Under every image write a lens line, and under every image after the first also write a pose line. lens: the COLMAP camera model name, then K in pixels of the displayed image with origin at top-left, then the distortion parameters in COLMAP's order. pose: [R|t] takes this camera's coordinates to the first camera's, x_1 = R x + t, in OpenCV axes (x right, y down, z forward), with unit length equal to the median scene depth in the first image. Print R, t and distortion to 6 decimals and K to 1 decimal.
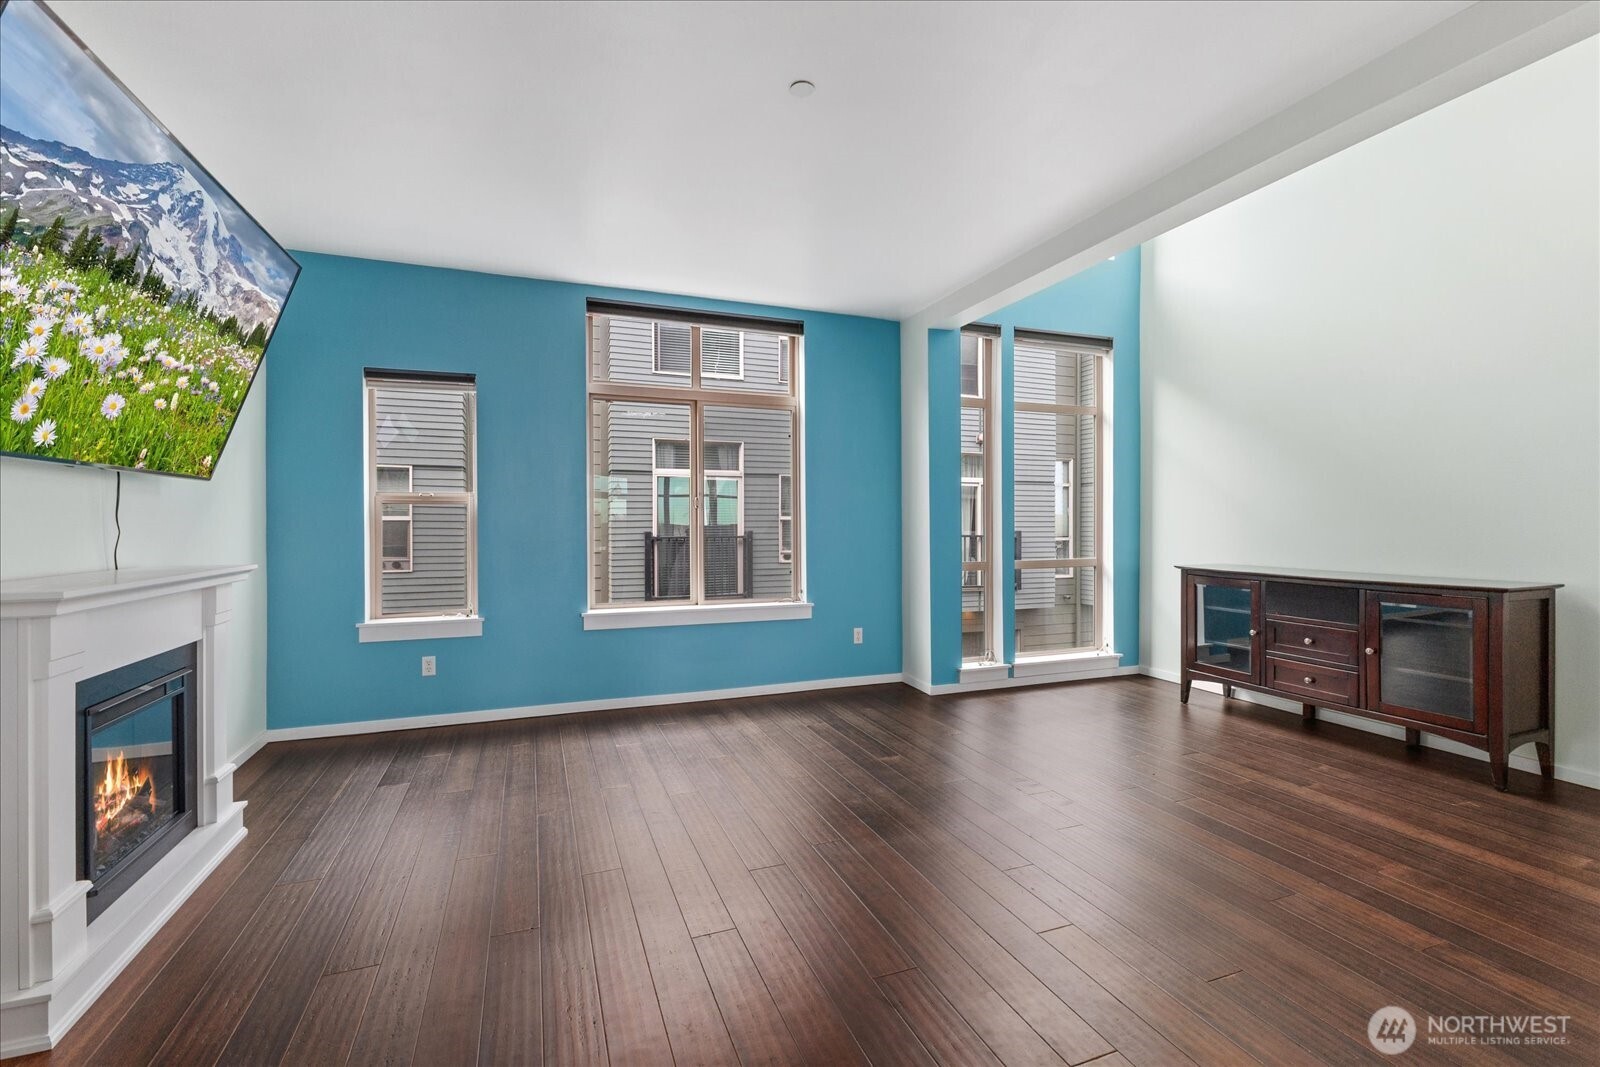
lens RADIAL K [[692.7, 0, 804.5], [0, 692.7, 528.0], [0, 0, 1]] dist [-0.000913, -0.000009]
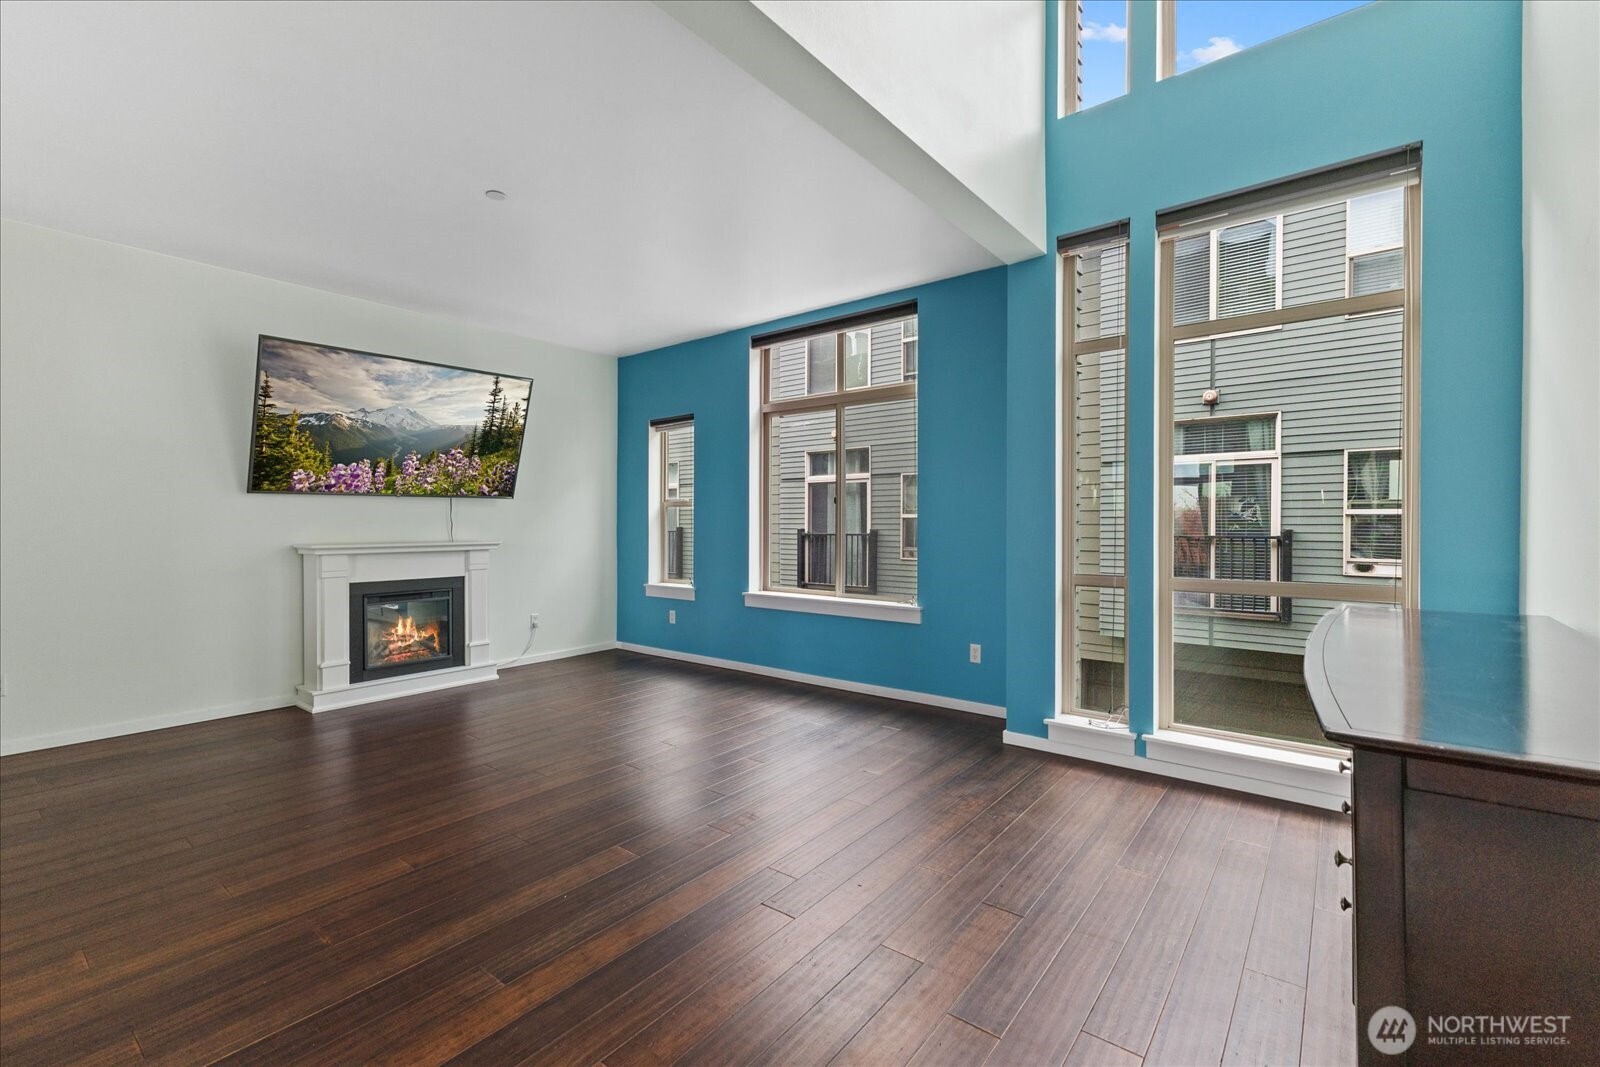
lens RADIAL K [[692.7, 0, 804.5], [0, 692.7, 528.0], [0, 0, 1]] dist [-0.000913, -0.000009]
pose [[0.501237, 0.007641, -0.865276, 0.727159], [-0.003680, 0.999971, 0.006698, -0.001488], [0.865302, -0.000173, 0.501250, 0.416316]]
